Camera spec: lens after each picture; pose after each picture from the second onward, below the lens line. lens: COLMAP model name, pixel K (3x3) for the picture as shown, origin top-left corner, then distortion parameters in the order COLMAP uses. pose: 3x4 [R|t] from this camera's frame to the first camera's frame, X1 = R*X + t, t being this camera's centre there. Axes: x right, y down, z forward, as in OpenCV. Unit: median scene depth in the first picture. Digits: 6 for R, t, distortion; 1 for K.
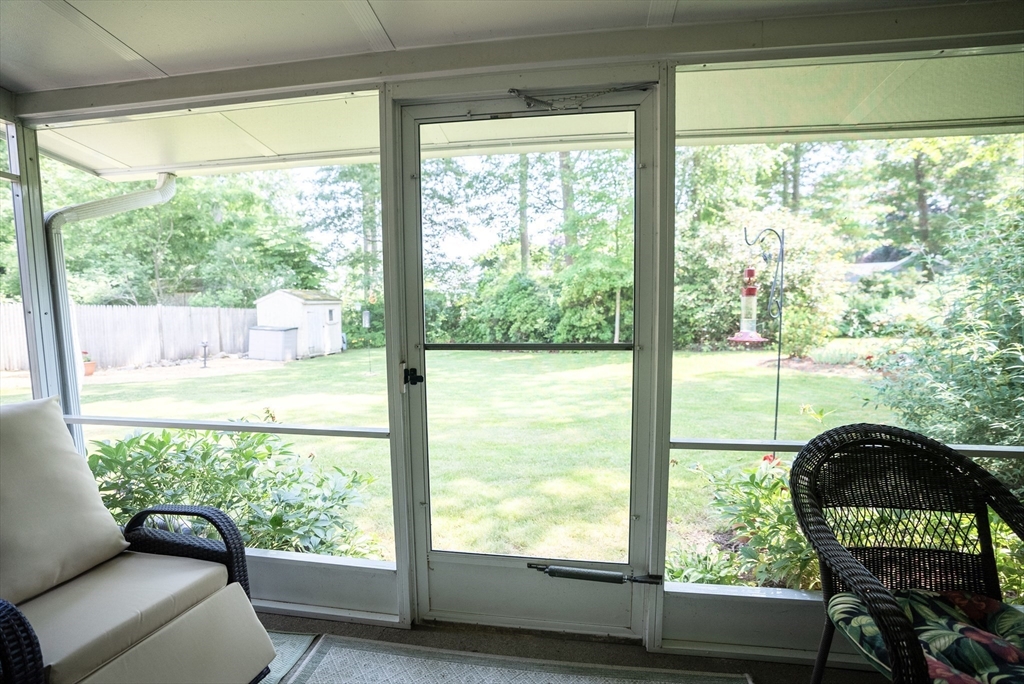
lens RADIAL K [[479.8, 0, 507.0], [0, 479.8, 339.0], [0, 0, 1]] dist [-0.078262, 0.038335]
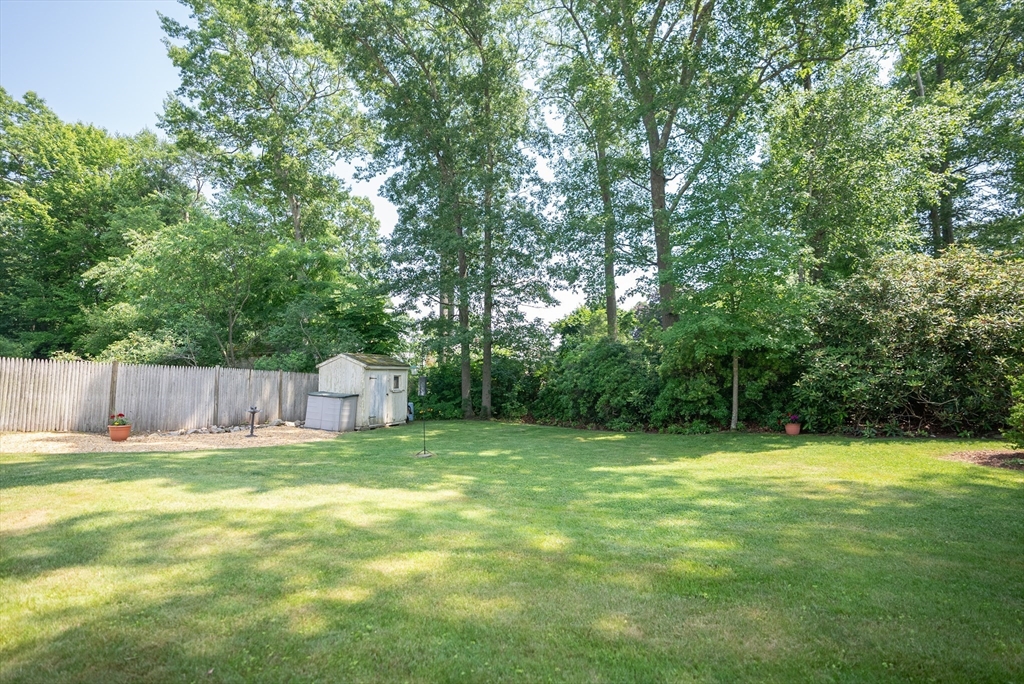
lens RADIAL K [[479.8, 0, 507.0], [0, 479.8, 339.0], [0, 0, 1]] dist [-0.078262, 0.038335]
pose [[0.986022, 0.000929, -0.166611, -0.009917], [-0.026083, 0.988516, -0.148851, -0.001594], [0.164559, 0.151117, 0.974723, 0.141459]]
